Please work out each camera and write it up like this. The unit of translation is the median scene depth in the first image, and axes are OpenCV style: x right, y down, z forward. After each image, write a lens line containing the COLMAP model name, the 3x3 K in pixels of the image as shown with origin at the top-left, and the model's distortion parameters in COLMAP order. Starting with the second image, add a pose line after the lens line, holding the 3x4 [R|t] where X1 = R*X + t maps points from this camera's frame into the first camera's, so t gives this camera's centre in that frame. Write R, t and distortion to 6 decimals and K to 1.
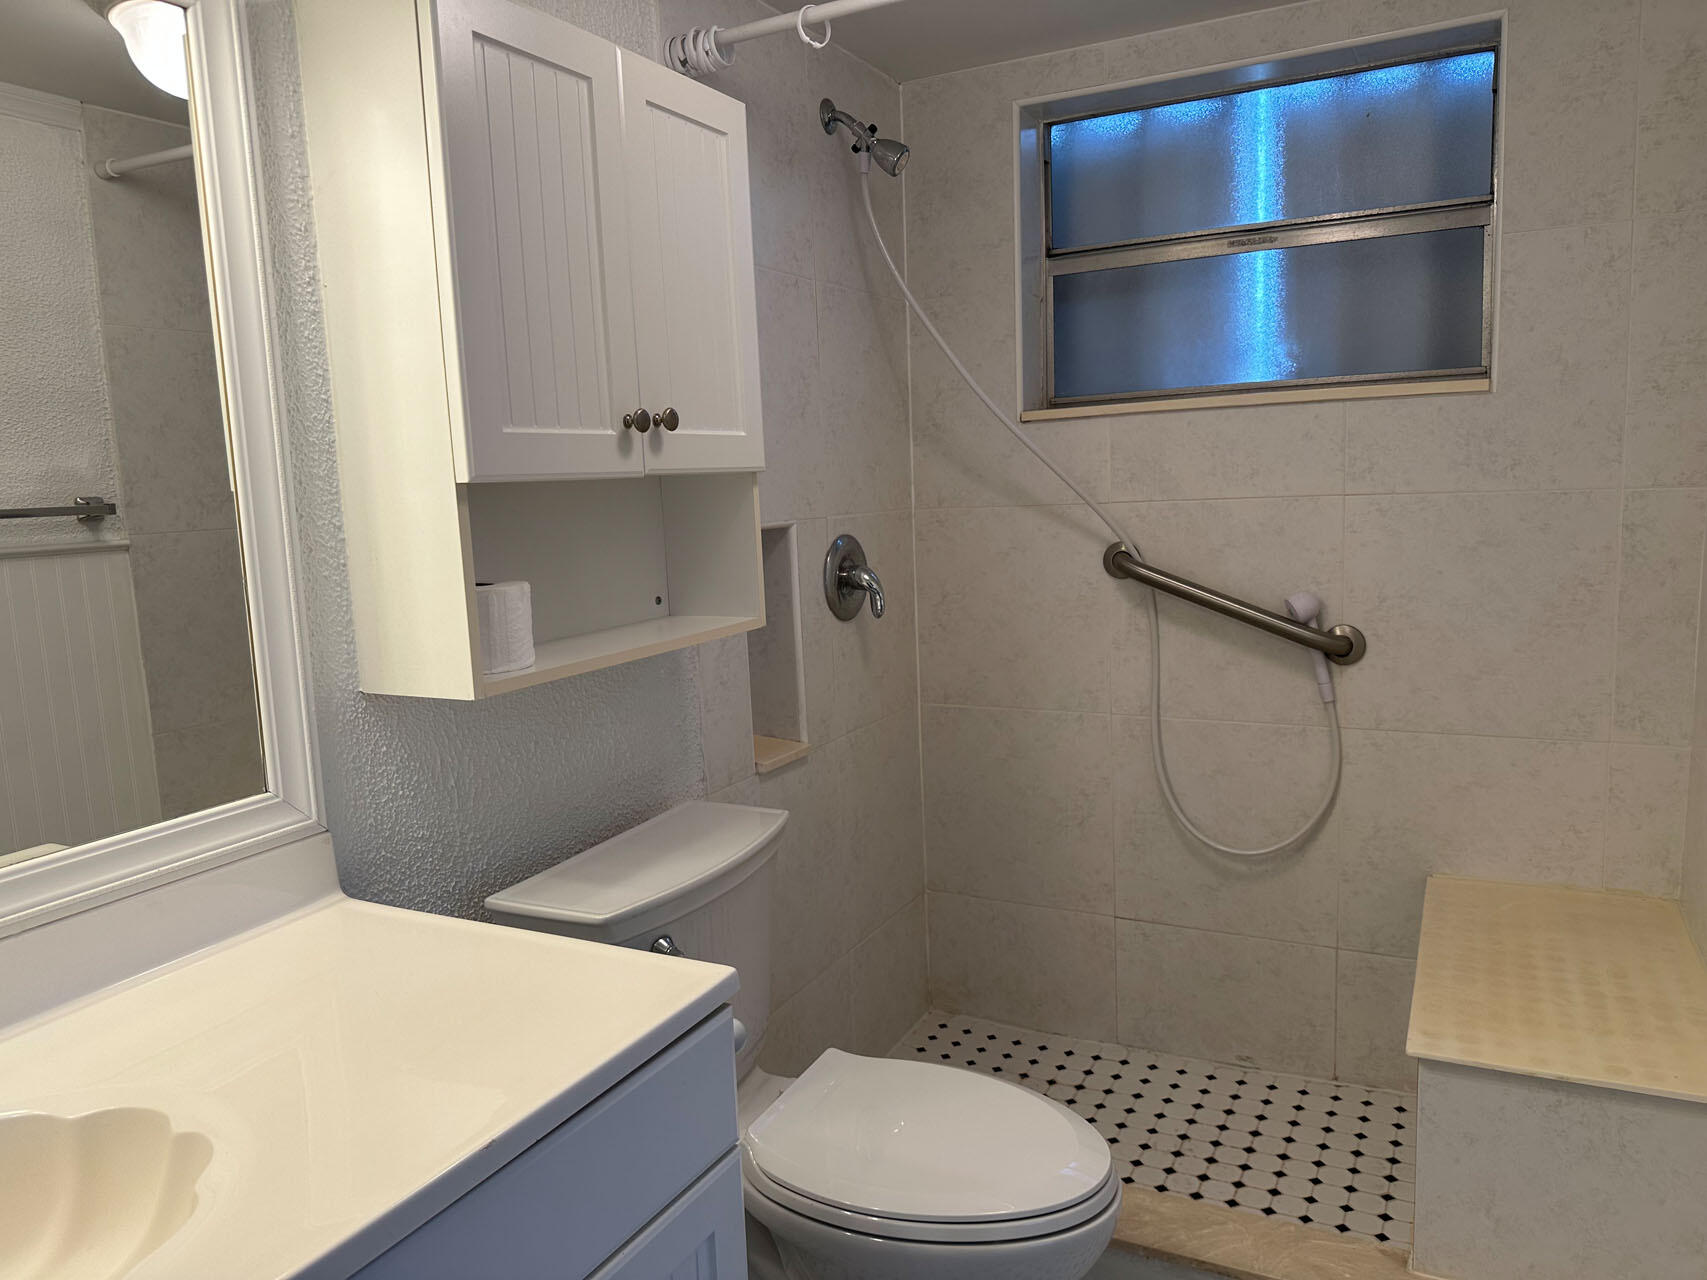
lens RADIAL K [[1208.8, 0, 855.5], [0, 1208.8, 639.0], [0, 0, 1]] dist [0.023966, -0.024610]
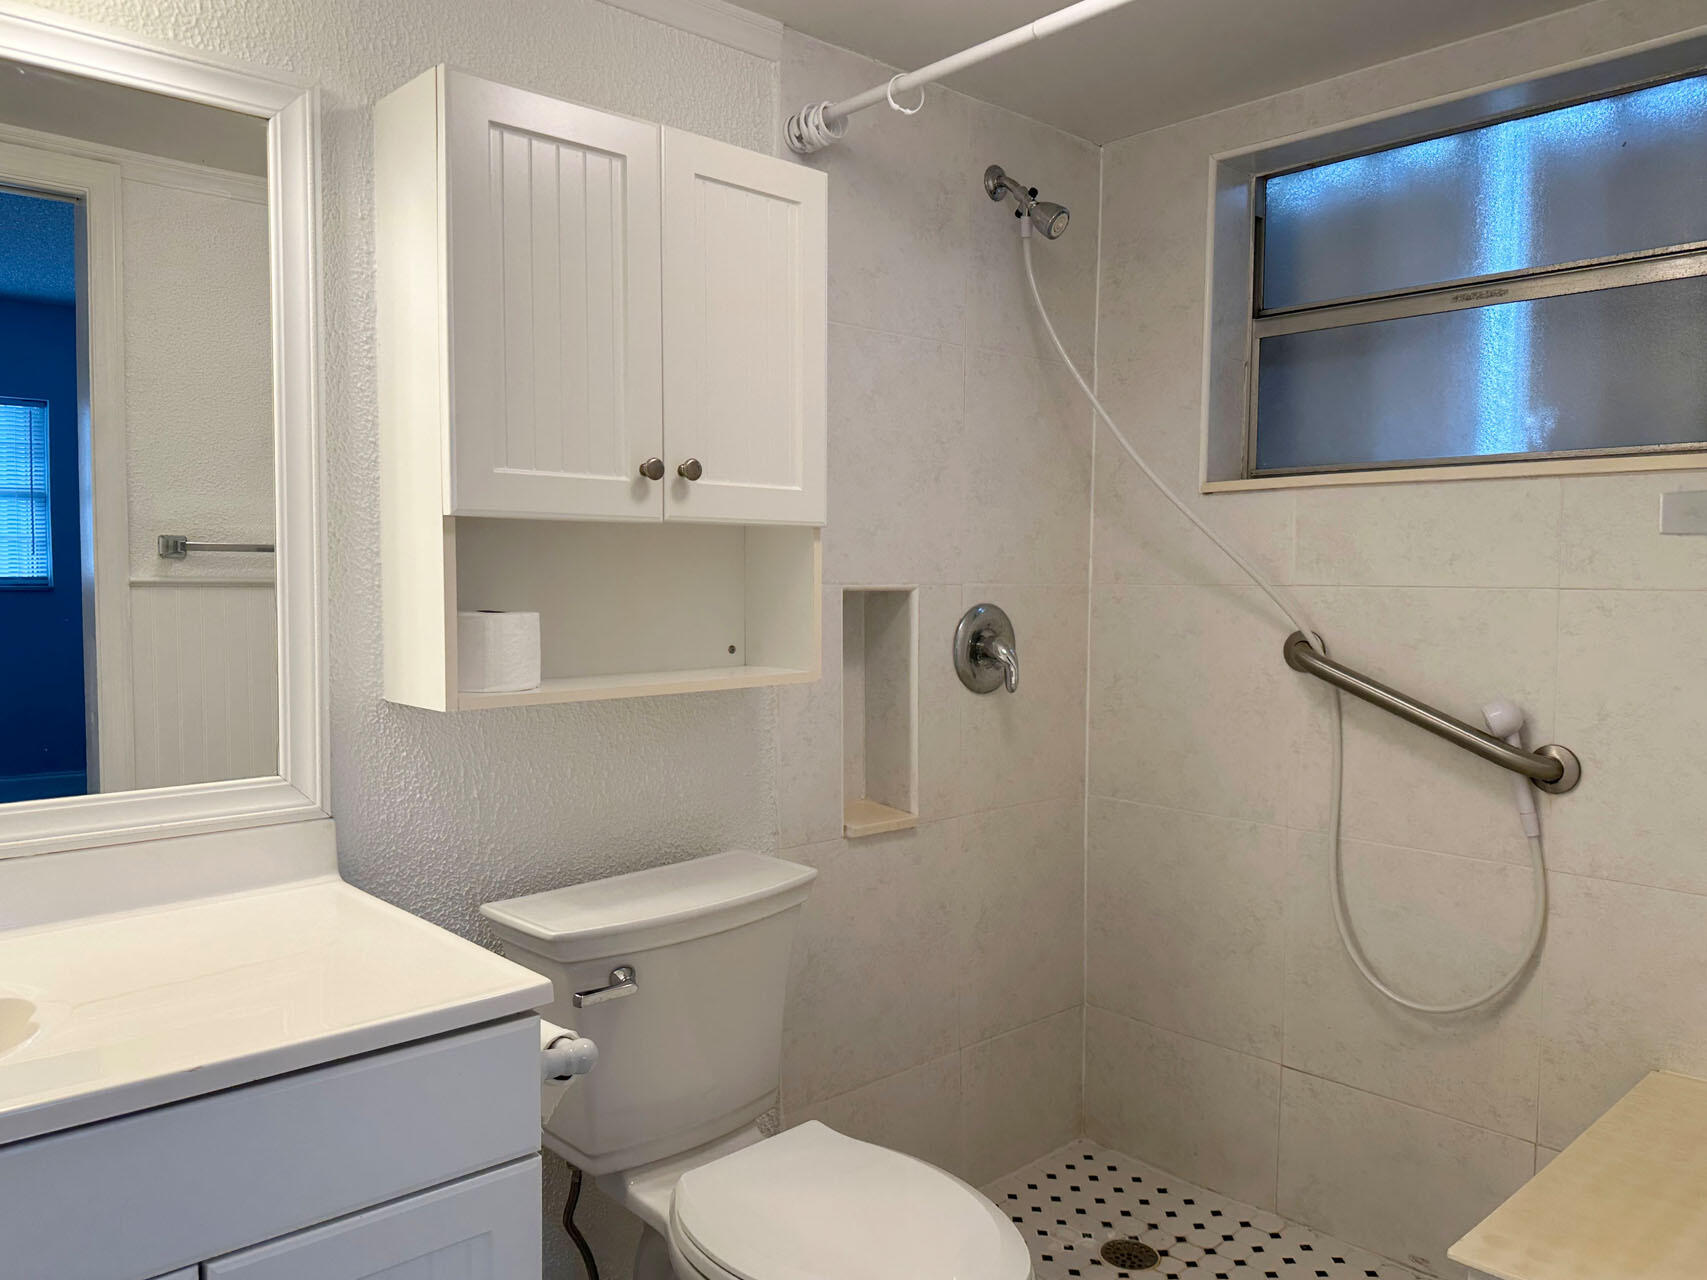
lens RADIAL K [[1275.8, 0, 850.3], [0, 1275.8, 637.2], [0, 0, 1]] dist [0.036853, -0.019092]
pose [[0.941114, 0.063411, -0.332089, 0.240274], [-0.089103, 0.994047, -0.062702, 0.013683], [0.326136, 0.088600, 0.941162, 0.011836]]
